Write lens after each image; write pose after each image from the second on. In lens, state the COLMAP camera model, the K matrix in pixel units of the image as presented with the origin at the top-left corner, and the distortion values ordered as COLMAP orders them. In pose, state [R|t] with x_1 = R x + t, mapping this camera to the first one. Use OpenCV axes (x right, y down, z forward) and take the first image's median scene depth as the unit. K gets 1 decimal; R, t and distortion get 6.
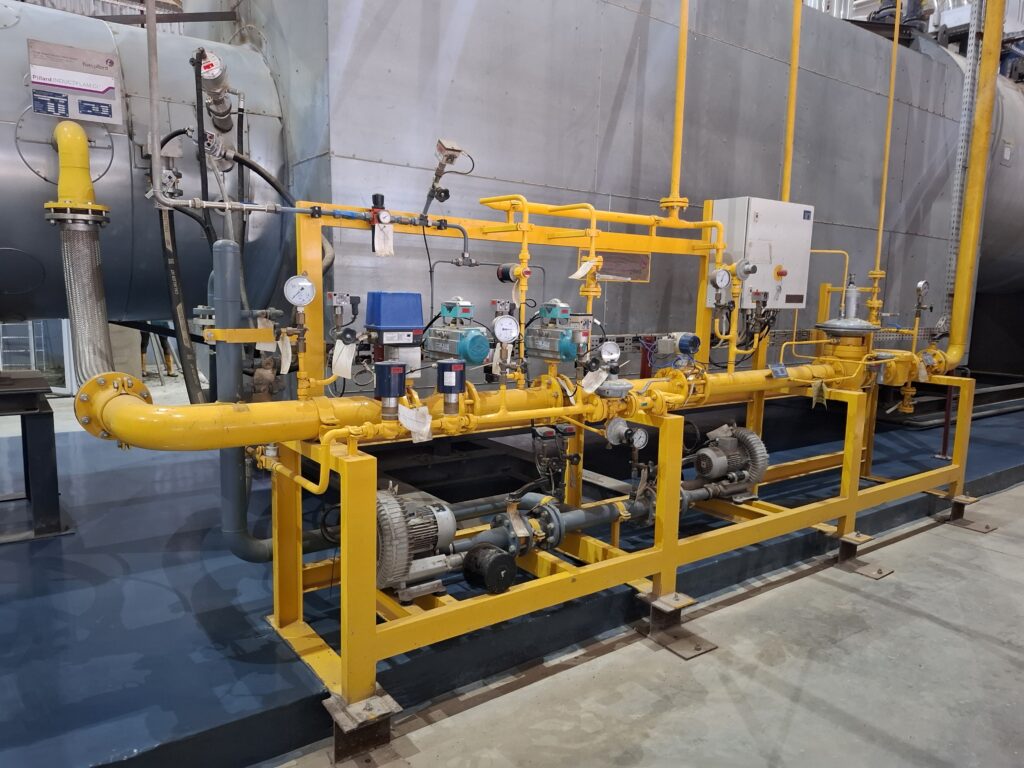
lens RADIAL K [[714.2, 0, 515.1], [0, 714.2, 392.0], [0, 0, 1]] dist [0.043611, -0.041909]
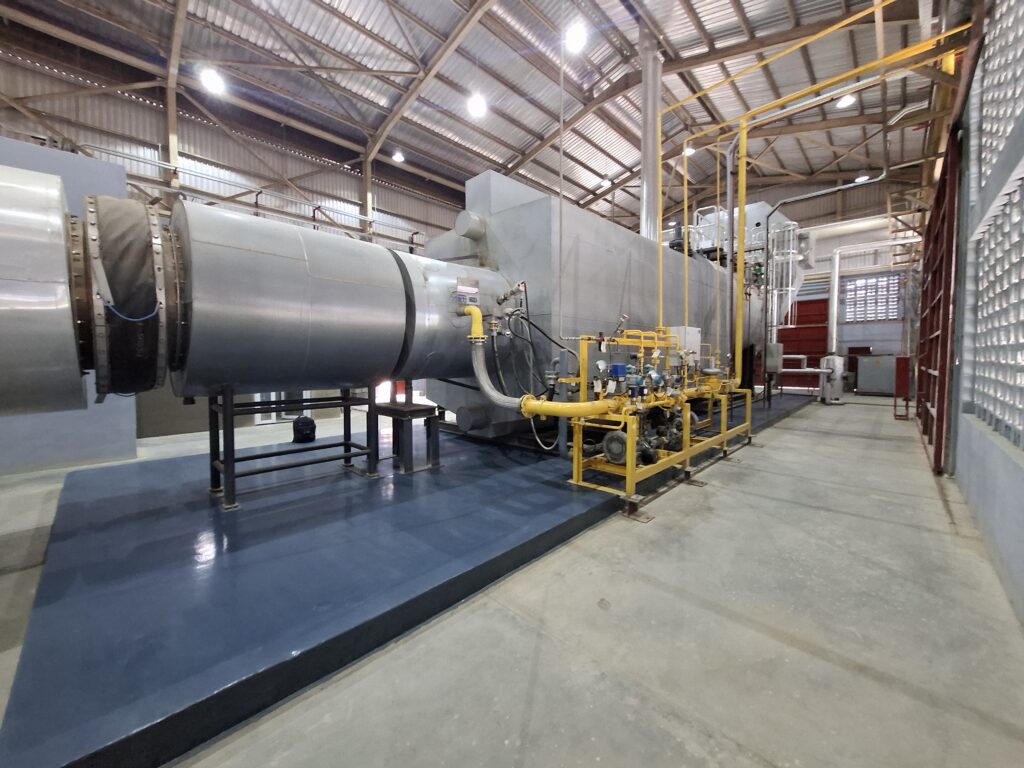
lens RADIAL K [[401.7, 0, 504.8], [0, 401.7, 375.7], [0, 0, 1]] dist [-0.004791, -0.000048]
pose [[0.987272, -0.033880, 0.155393, -0.725846], [0.048451, 0.994675, -0.090963, 0.032535], [-0.151483, 0.097334, 0.983656, -0.478342]]
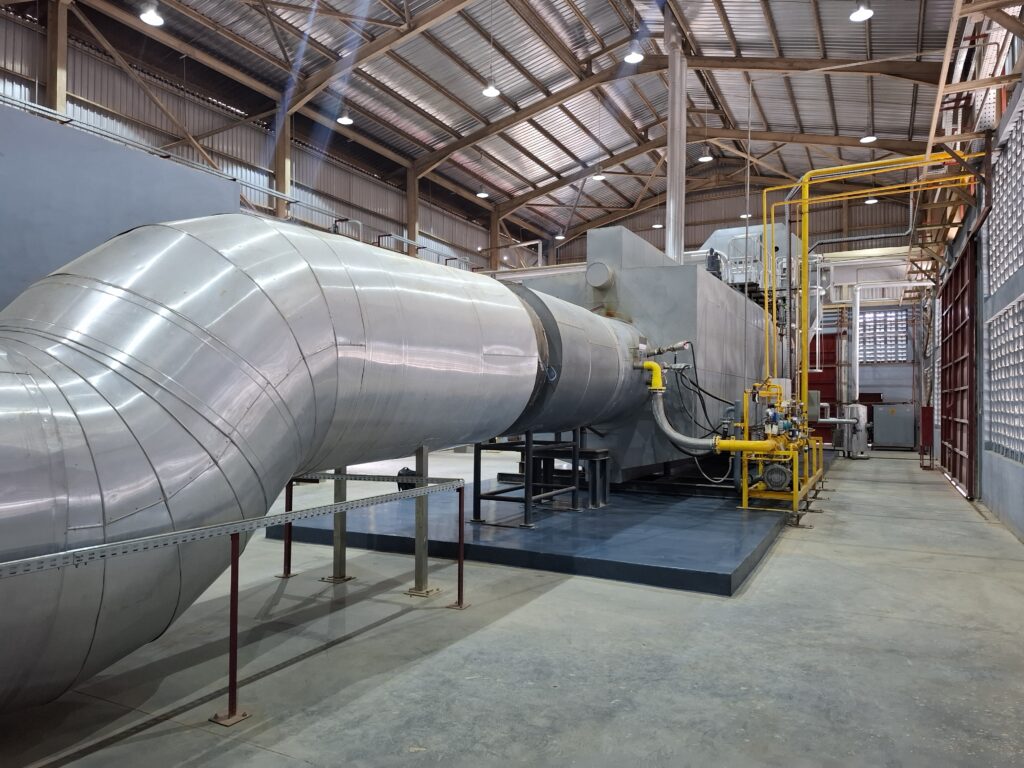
lens RADIAL K [[714.2, 0, 508.2], [0, 714.2, 391.4], [0, 0, 1]] dist [0.043611, -0.041909]
pose [[0.898616, -0.012170, 0.438566, -2.503401], [0.076265, 0.988730, -0.128830, 0.110776], [-0.432056, 0.149217, 0.889417, -1.465068]]
